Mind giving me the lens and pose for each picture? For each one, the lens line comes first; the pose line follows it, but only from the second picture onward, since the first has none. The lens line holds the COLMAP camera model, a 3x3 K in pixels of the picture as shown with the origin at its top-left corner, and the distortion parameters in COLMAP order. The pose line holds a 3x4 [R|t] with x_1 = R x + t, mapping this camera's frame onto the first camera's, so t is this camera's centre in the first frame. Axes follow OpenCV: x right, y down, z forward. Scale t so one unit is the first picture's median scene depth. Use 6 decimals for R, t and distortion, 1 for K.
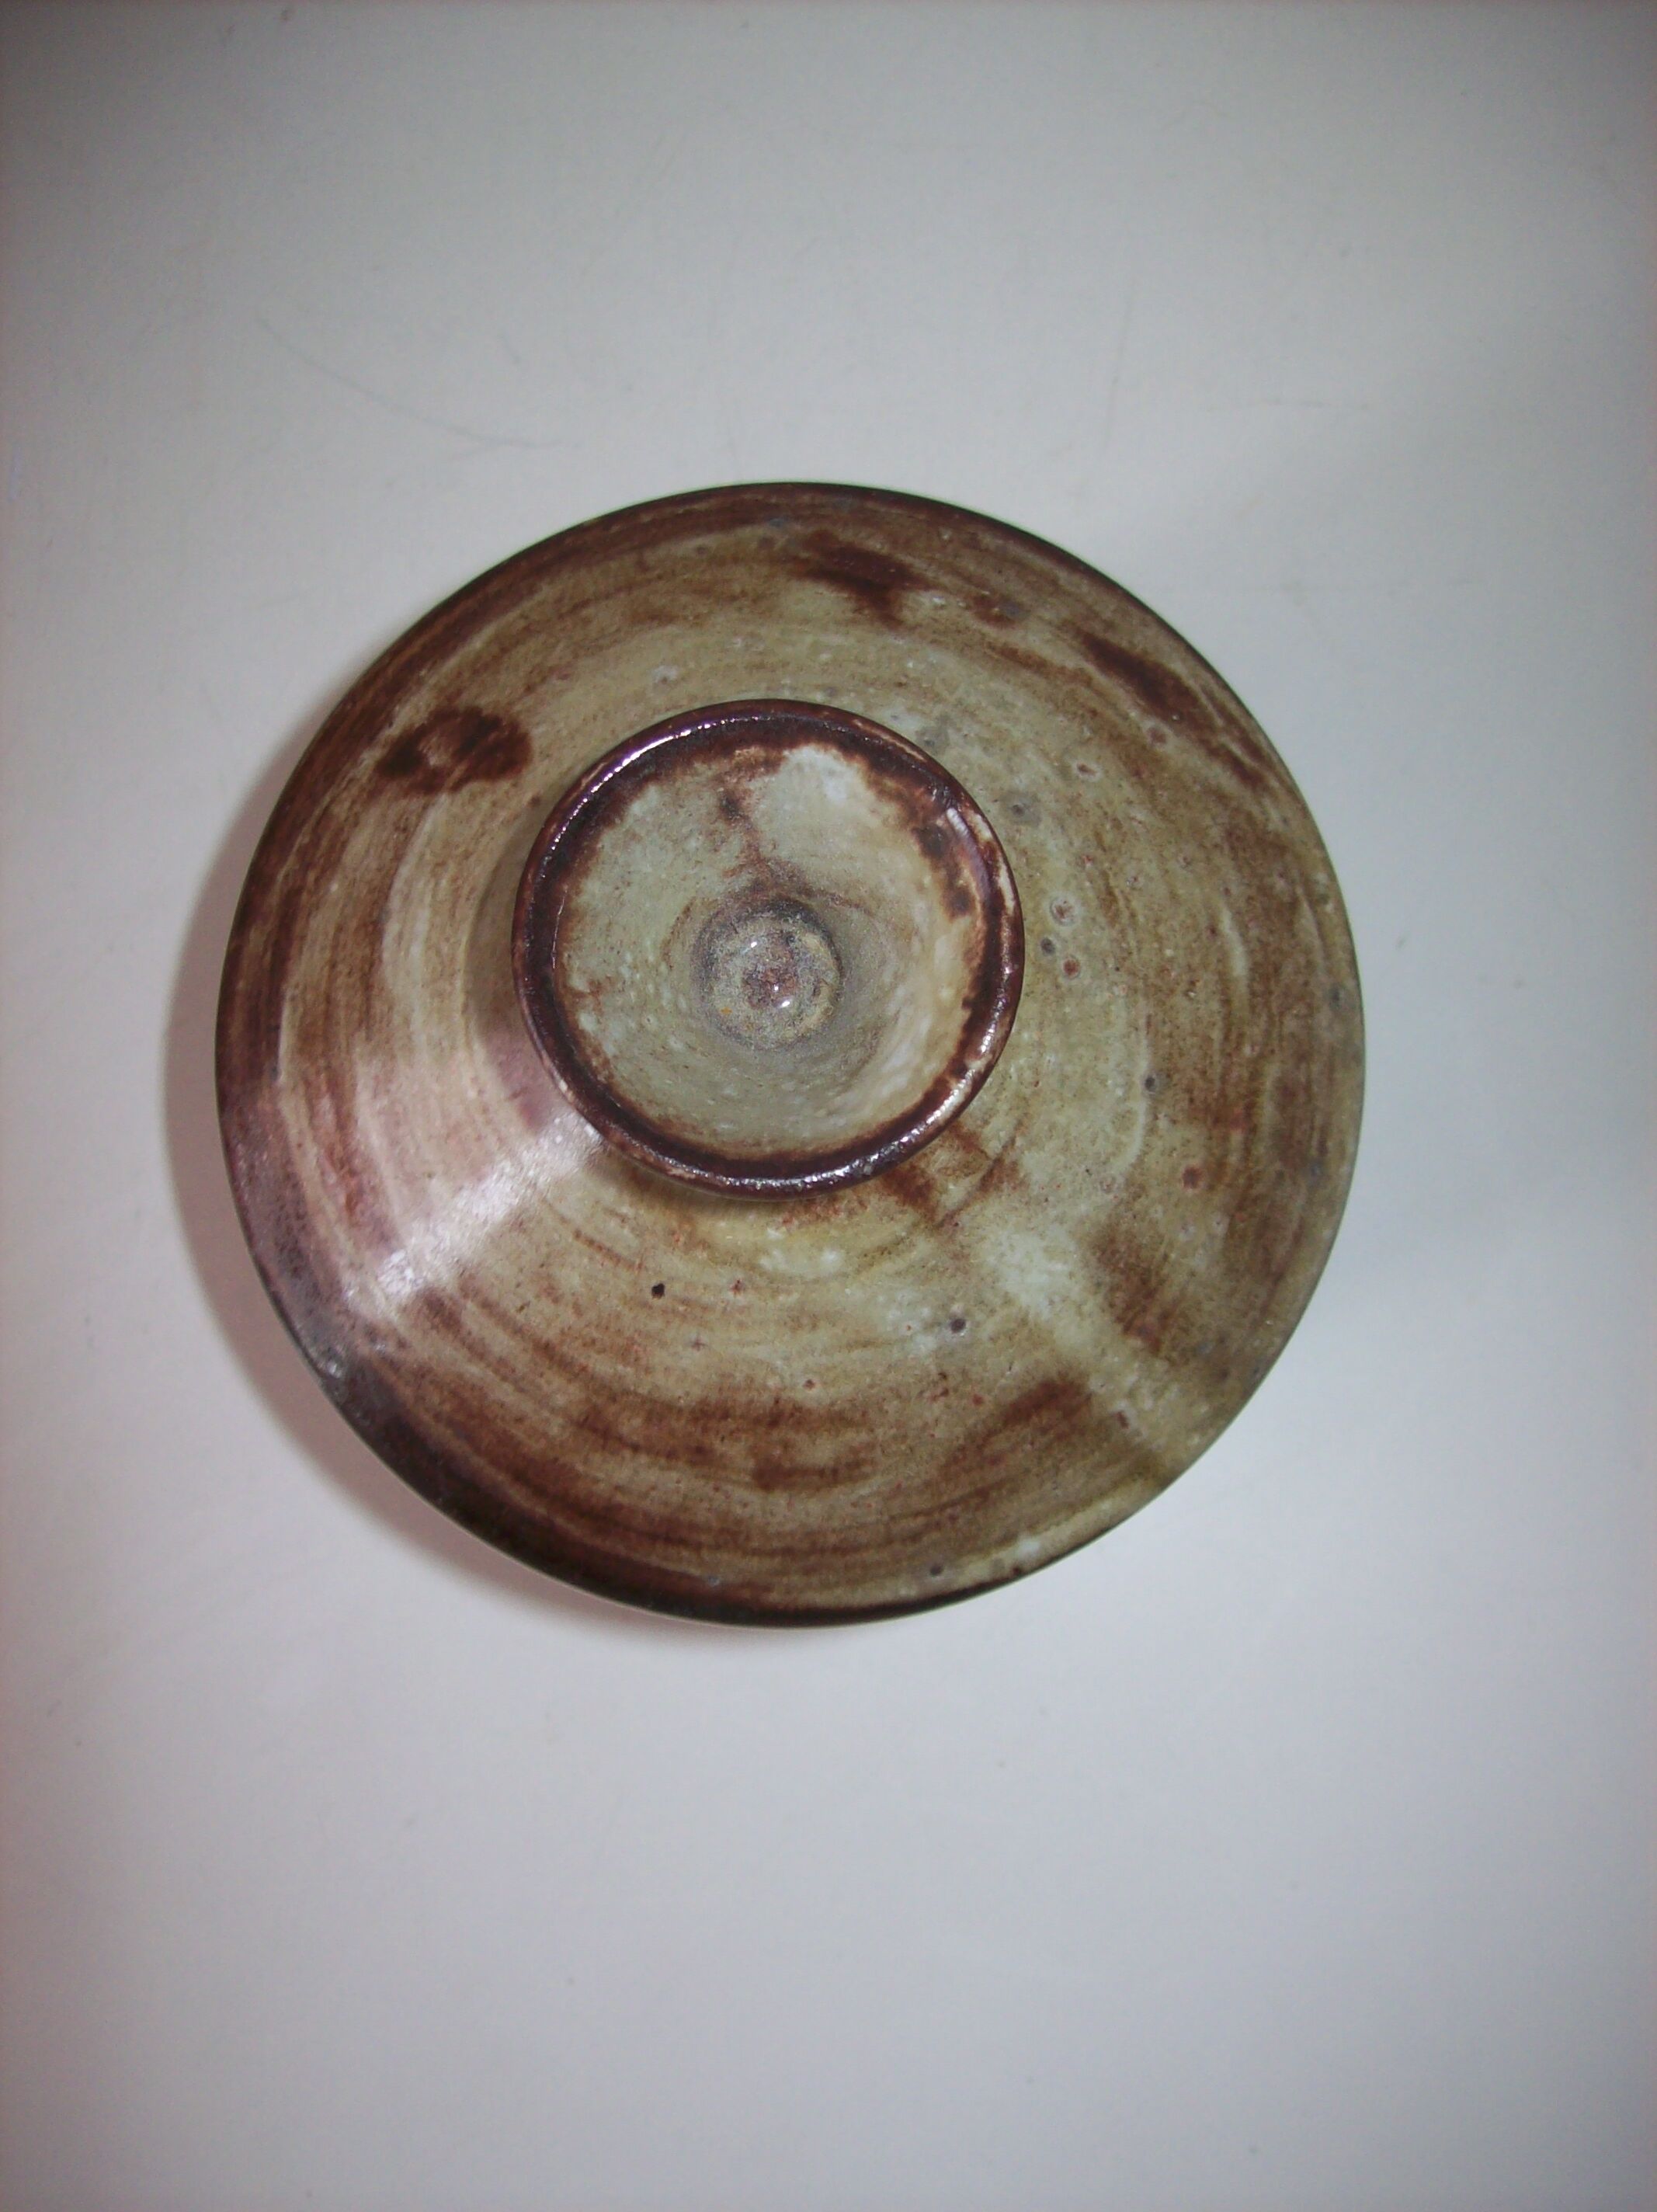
lens RADIAL K [[2303.6, 0, 820.7], [0, 2303.6, 1179.2], [0, 0, 1]] dist [-0.183040, 0.007112]
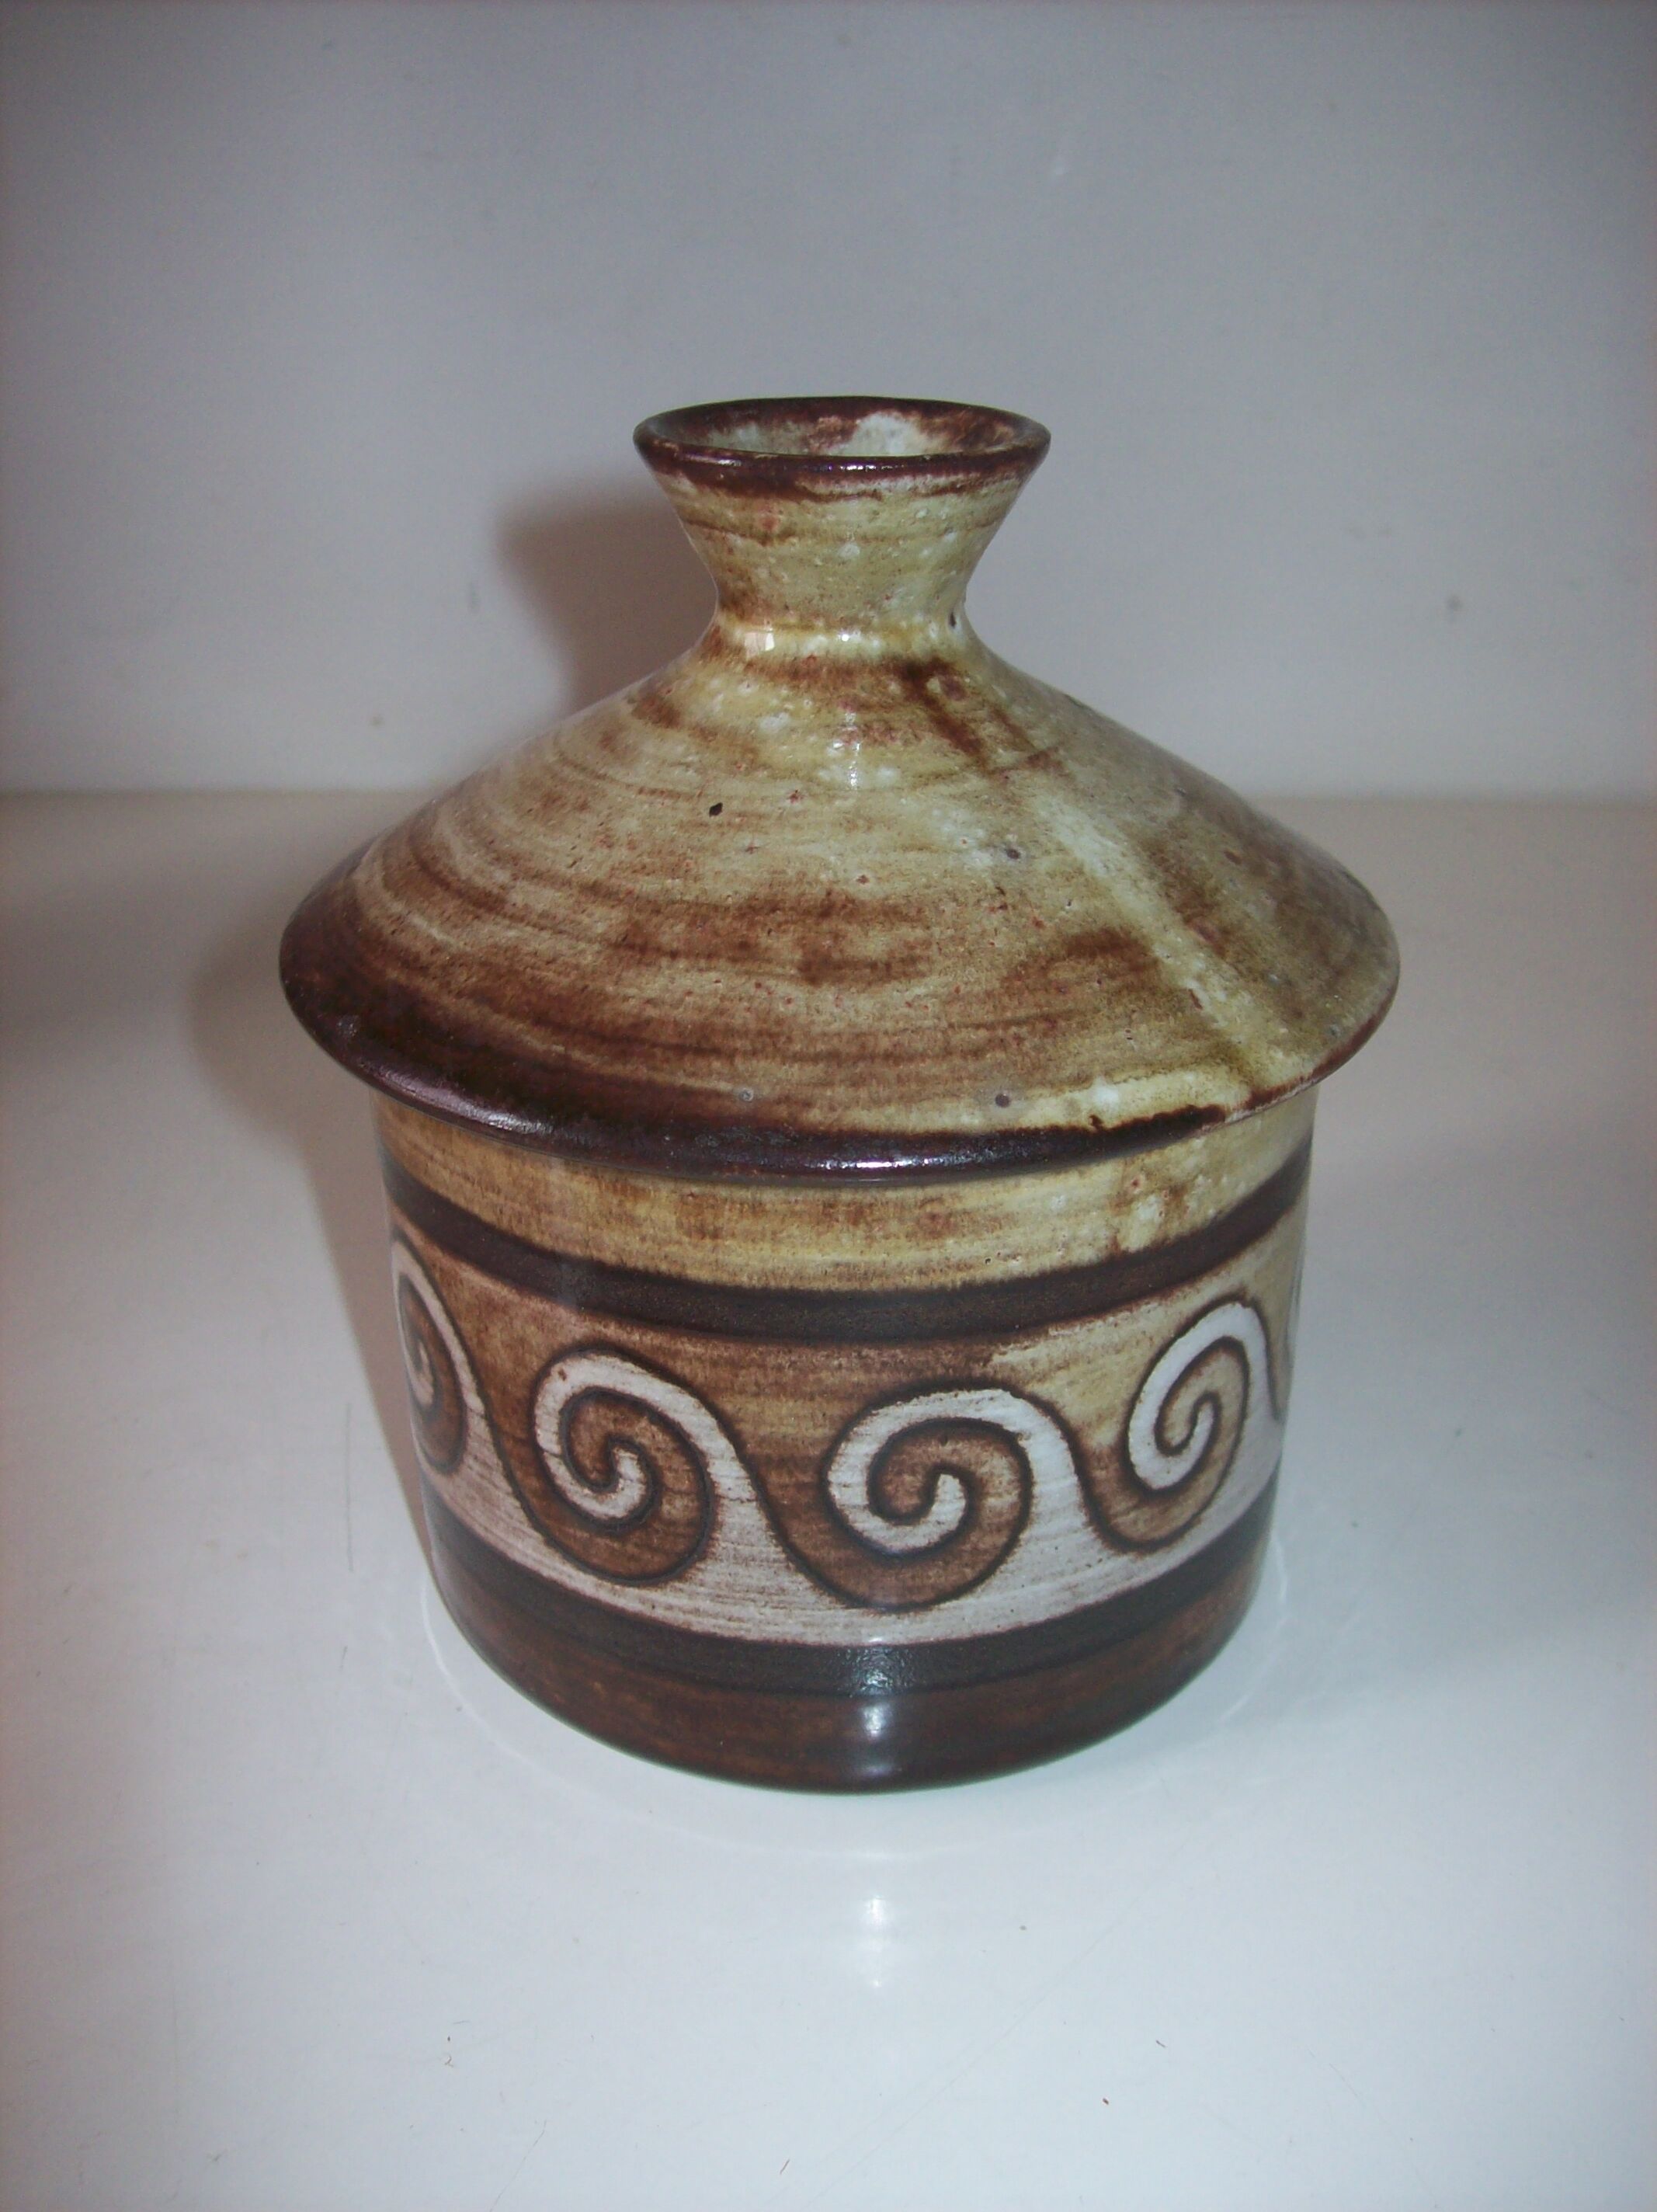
lens RADIAL K [[2303.6, 0, 820.7], [0, 2303.6, 1179.2], [0, 0, 1]] dist [-0.183040, 0.007112]
pose [[0.999522, 0.027585, -0.013975, -0.005610], [-0.026599, 0.536458, -0.843508, 0.948815], [-0.015771, 0.843476, 0.536935, 0.572373]]
